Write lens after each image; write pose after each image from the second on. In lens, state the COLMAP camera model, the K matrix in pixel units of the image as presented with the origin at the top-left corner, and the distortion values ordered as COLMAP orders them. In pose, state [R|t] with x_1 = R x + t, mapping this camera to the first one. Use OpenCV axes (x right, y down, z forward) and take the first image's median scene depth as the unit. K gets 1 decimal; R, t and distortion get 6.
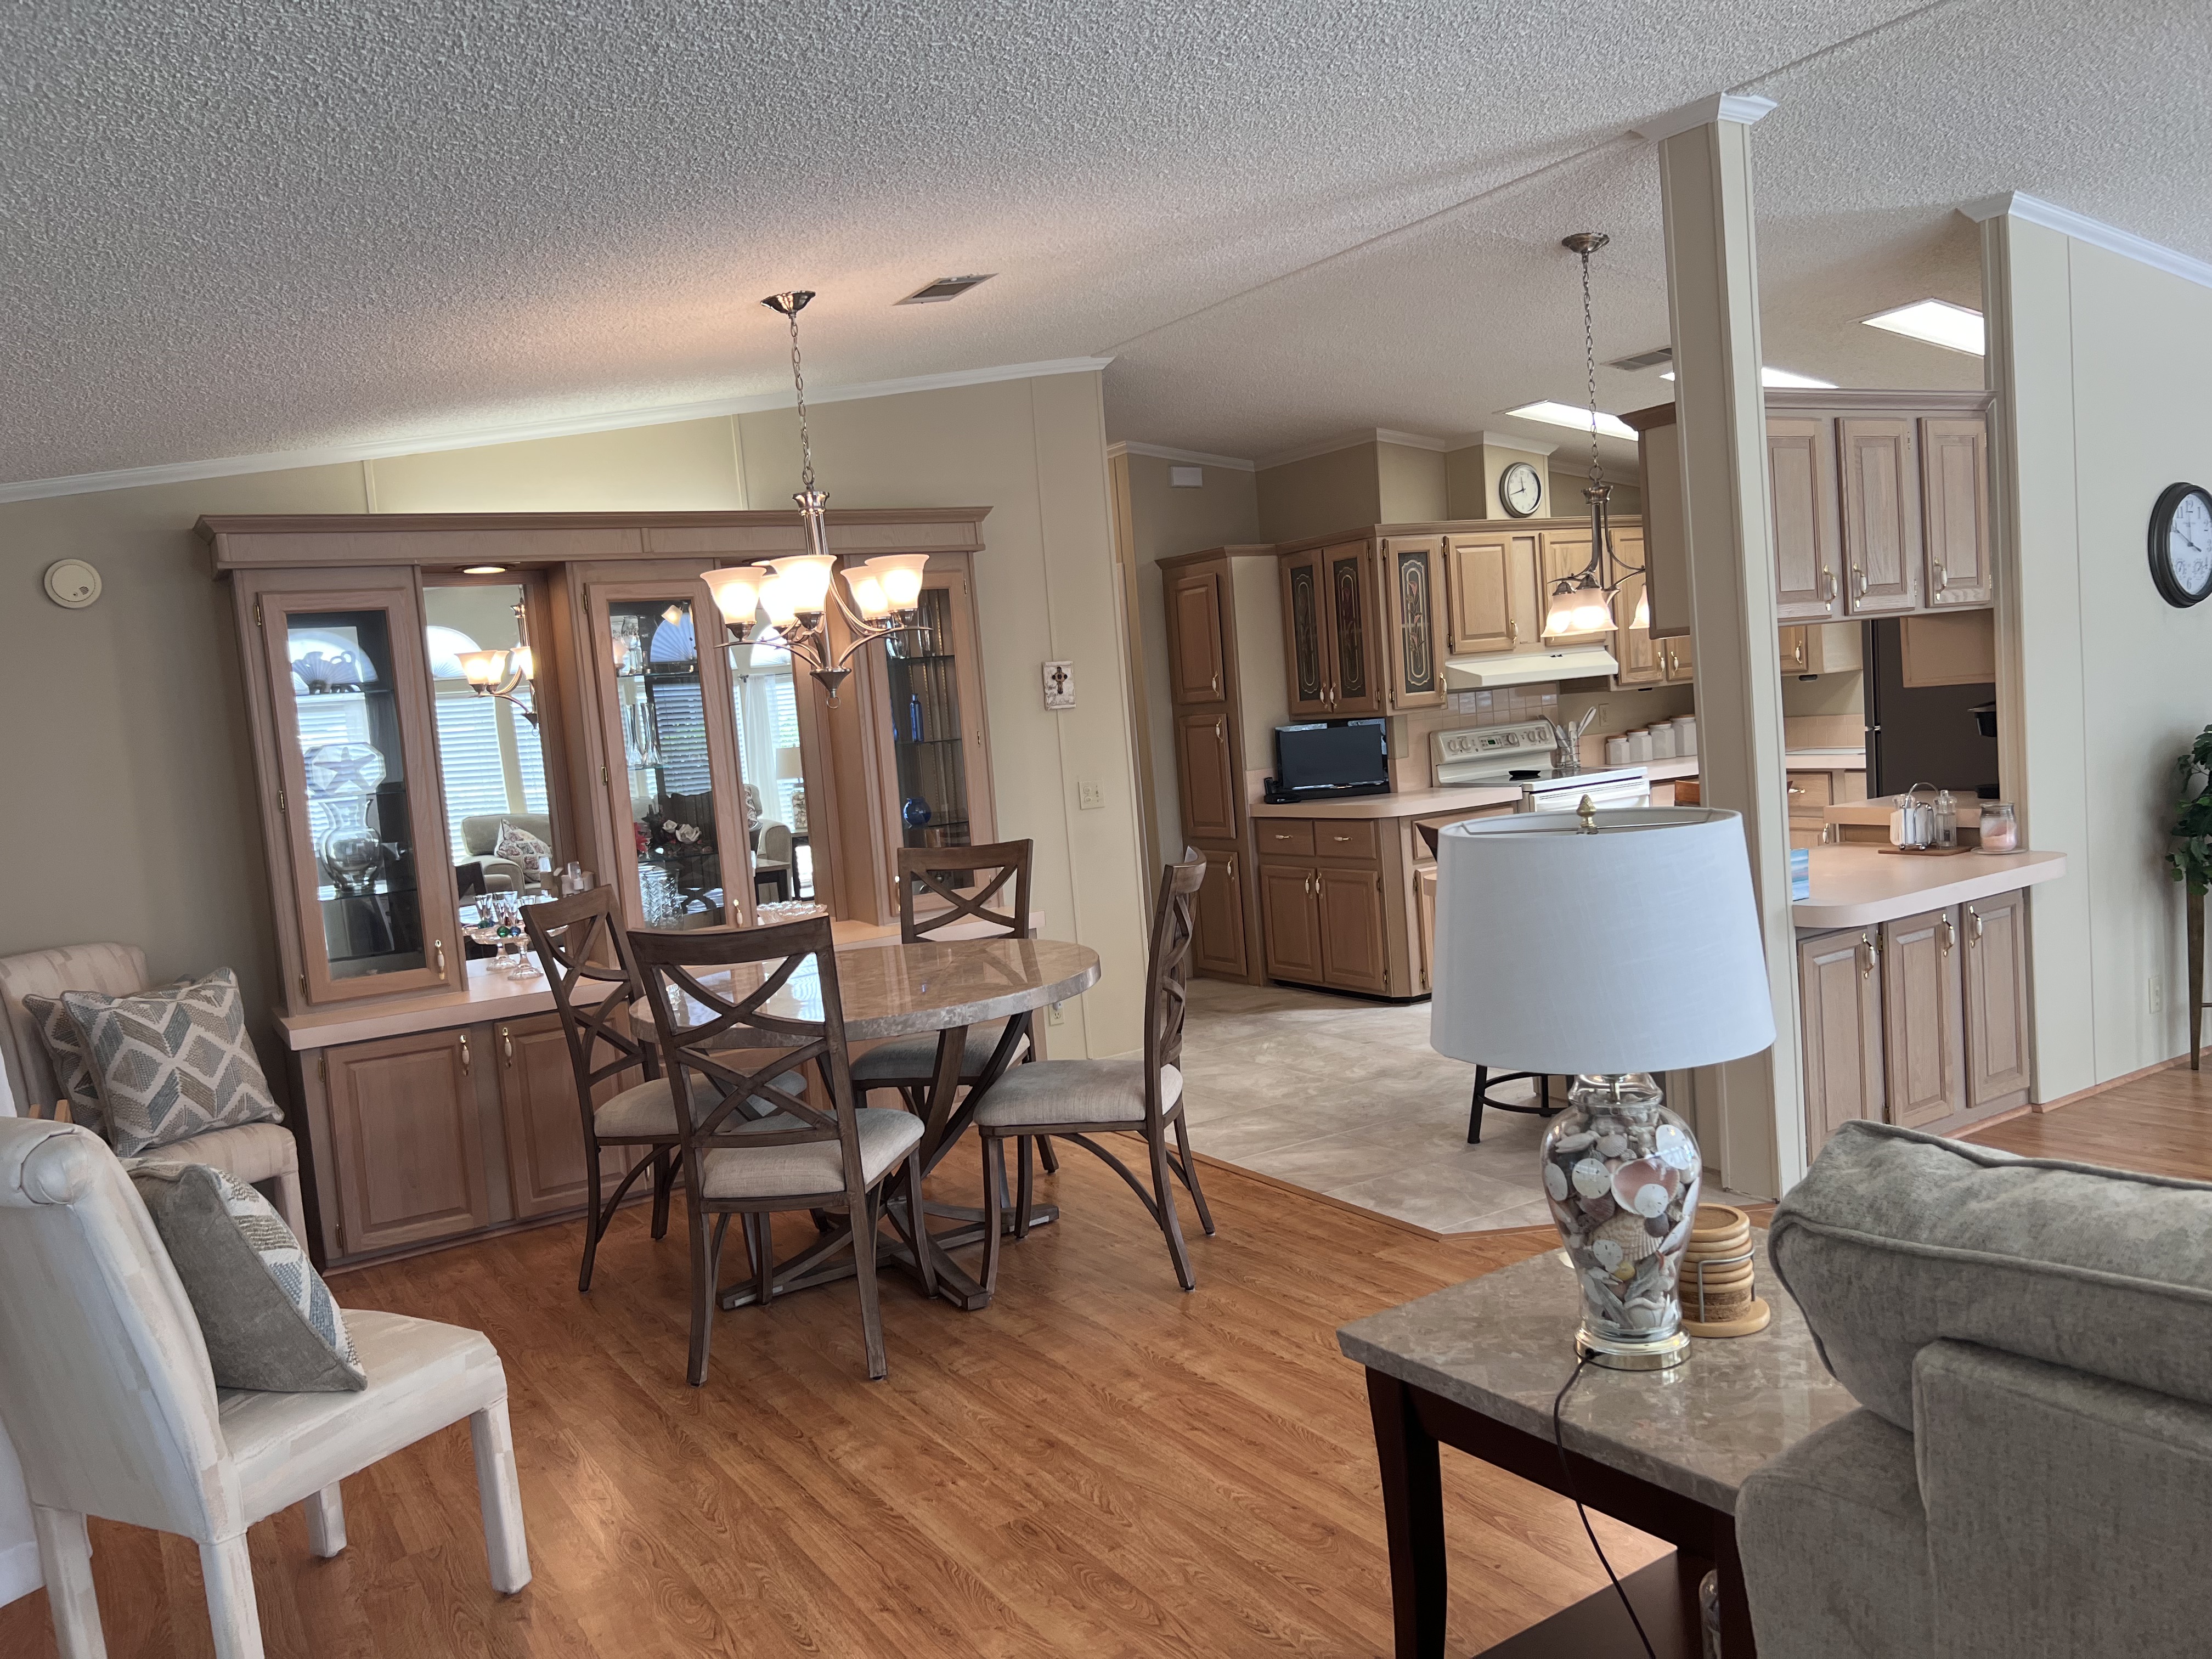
lens RADIAL K [[1643.3, 0, 1098.4], [0, 1643.3, 844.7], [0, 0, 1]] dist [0.090793, -0.126833]
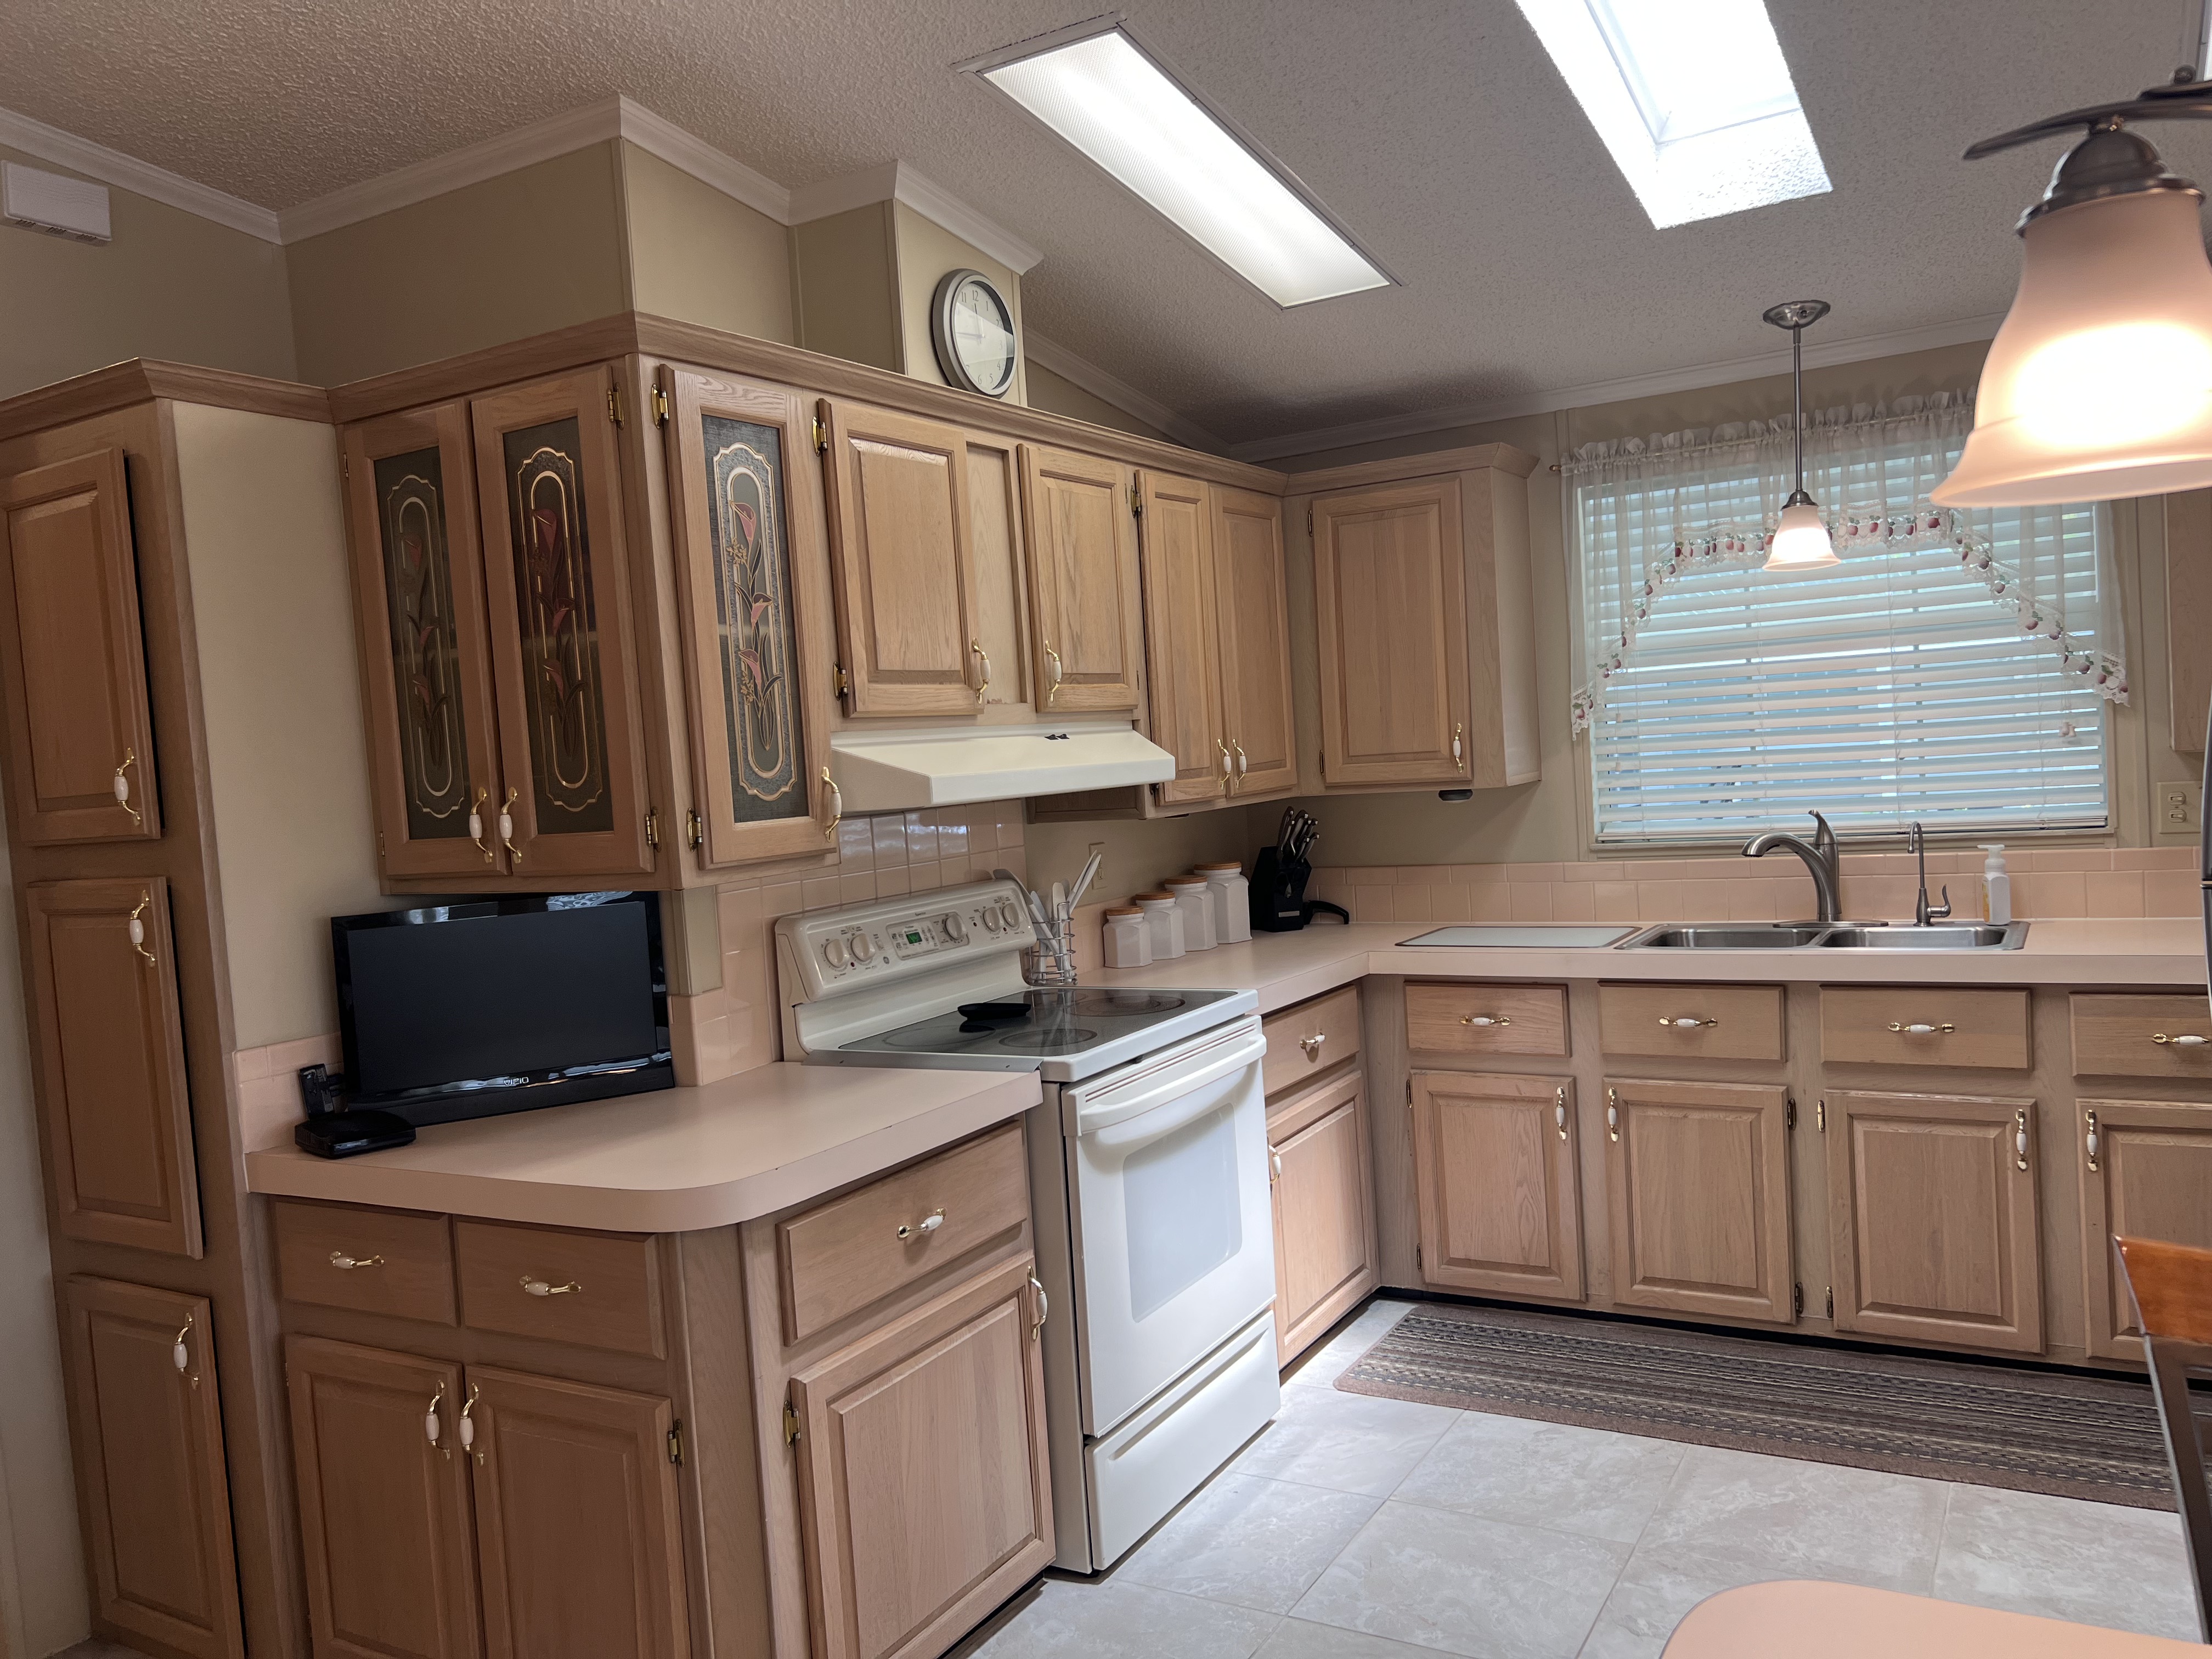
lens RADIAL K [[1643.3, 0, 1098.4], [0, 1643.3, 844.7], [0, 0, 1]] dist [0.090793, -0.126833]
pose [[0.884922, -0.003190, 0.465728, 0.117020], [0.035171, 0.997579, -0.059996, -0.080461], [-0.464409, 0.069472, 0.882892, 0.831157]]
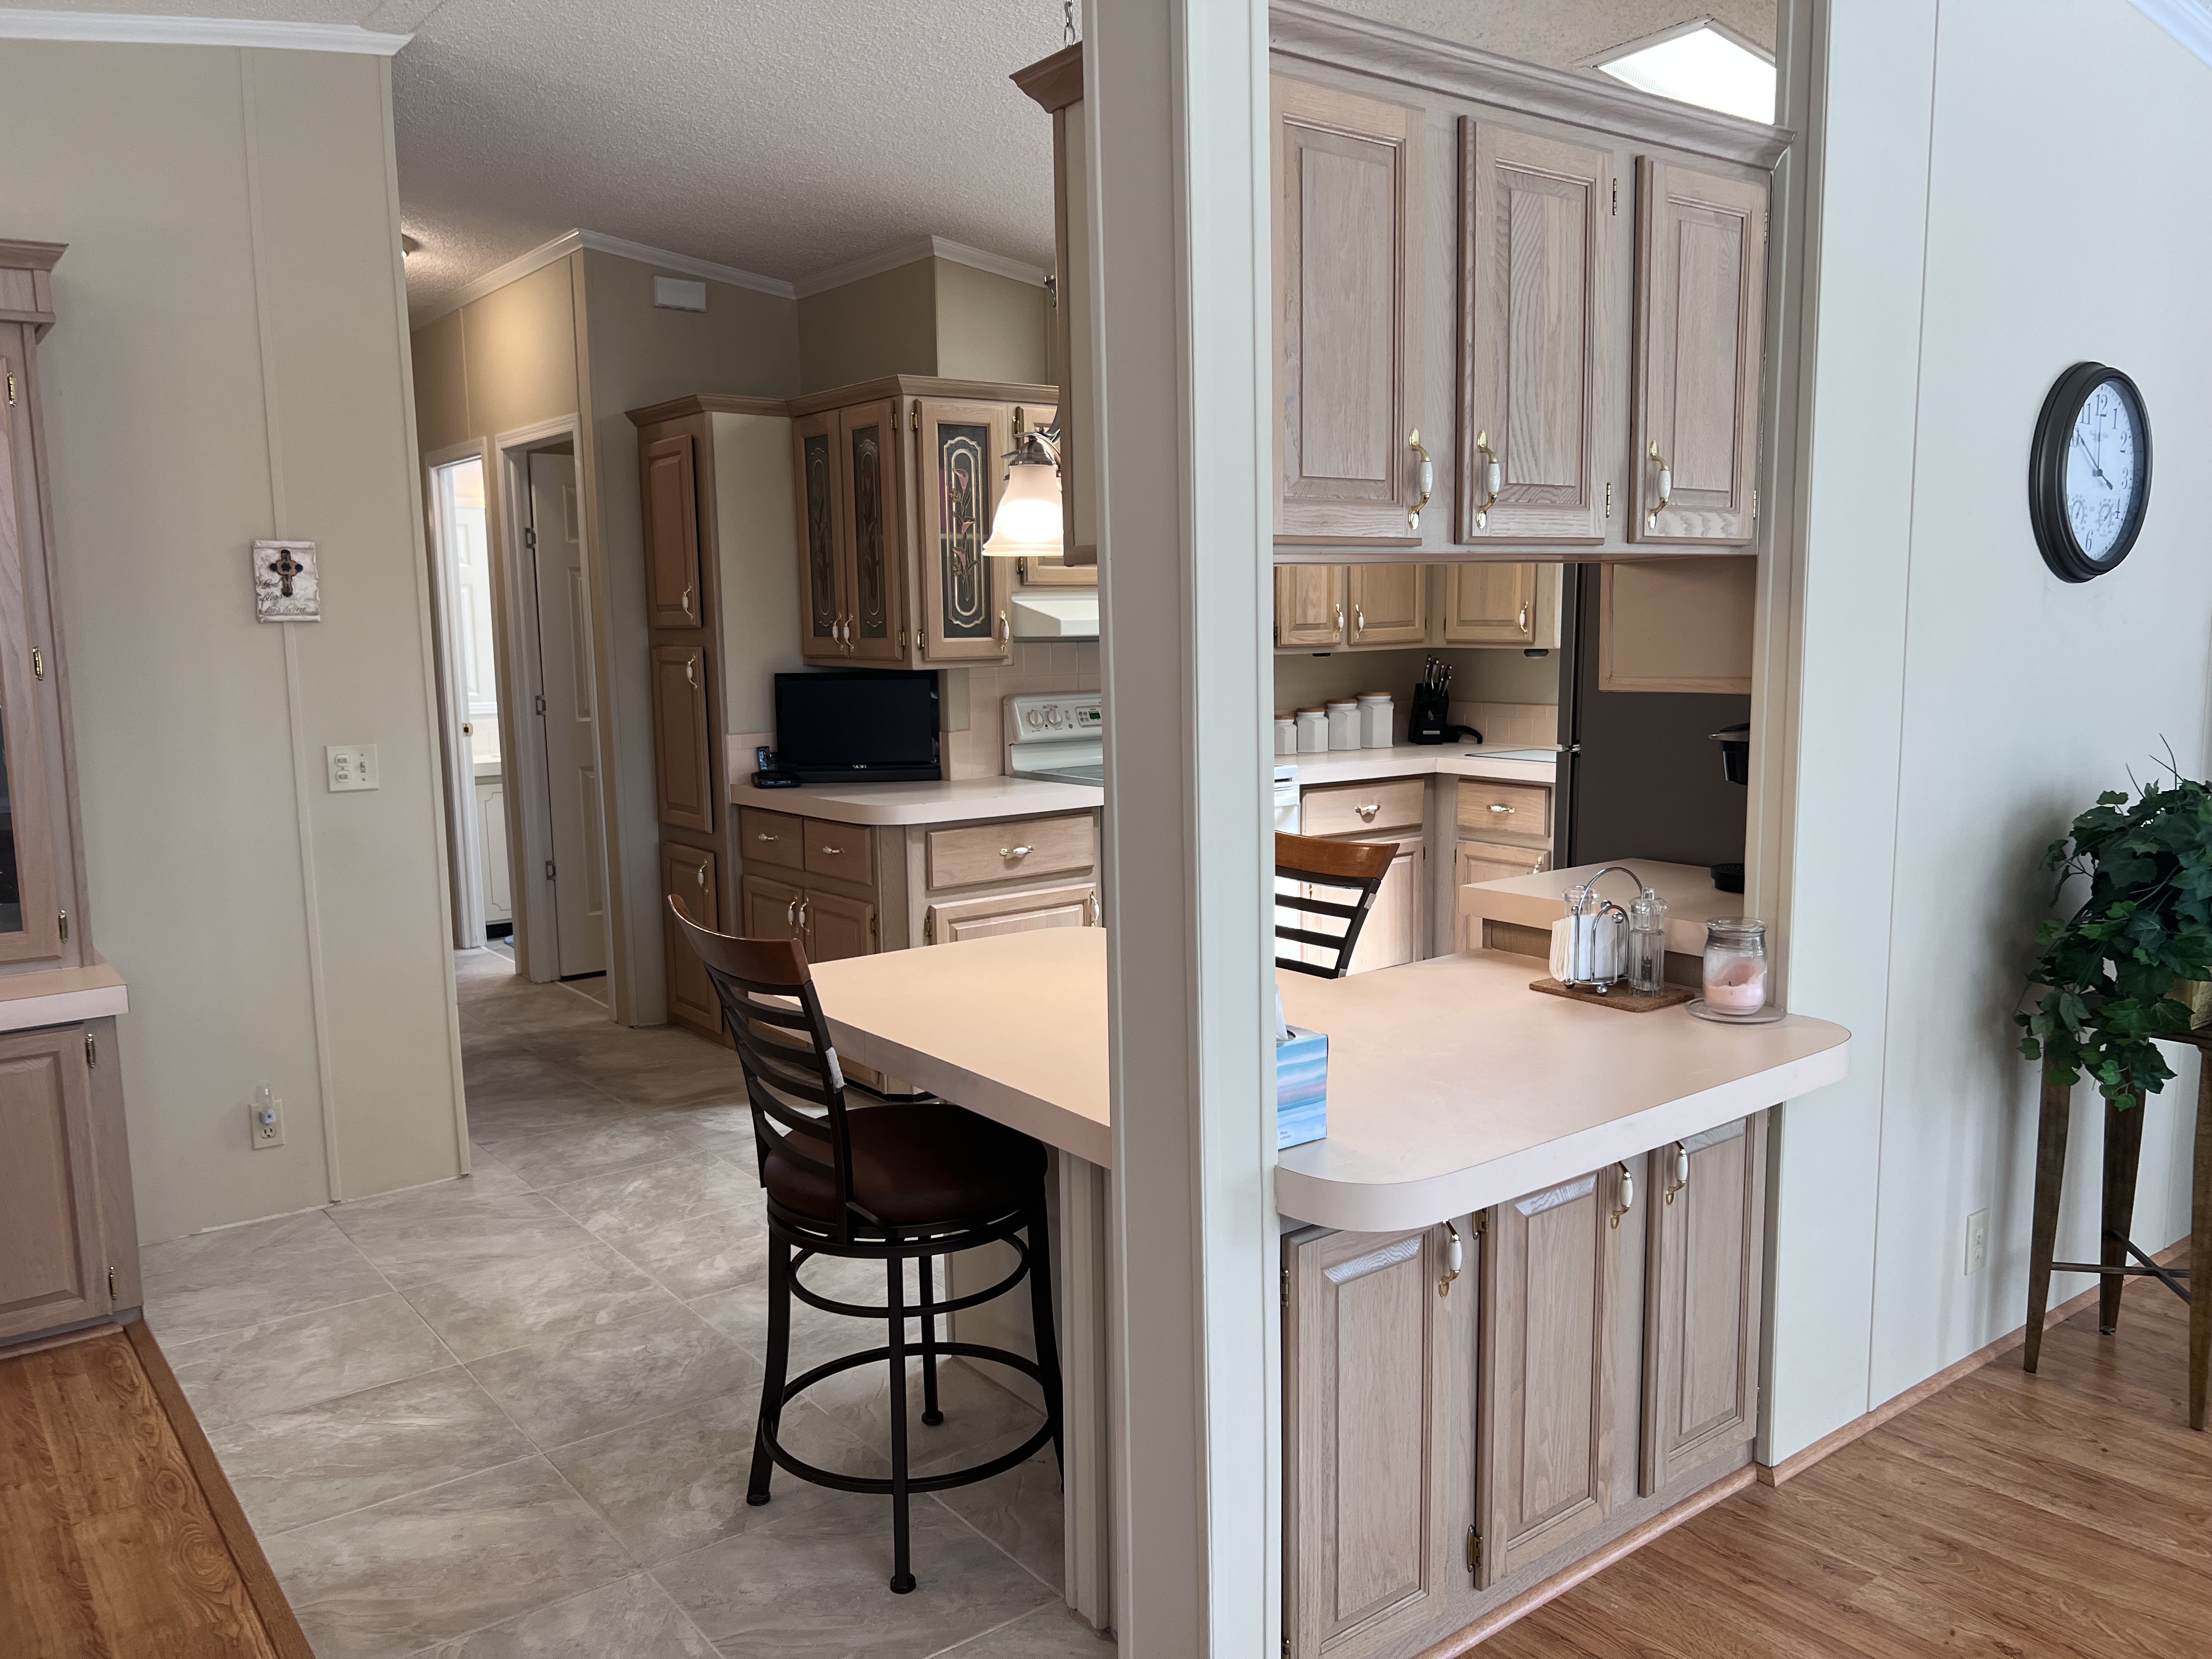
lens RADIAL K [[1647.6, 0, 1097.9], [0, 1647.6, 843.1], [0, 0, 1]] dist [0.127815, -0.261184]
pose [[0.993121, 0.053865, 0.103966, 0.230696], [-0.058338, 0.997476, 0.040472, -0.049642], [-0.101524, -0.046259, 0.993757, 0.406192]]
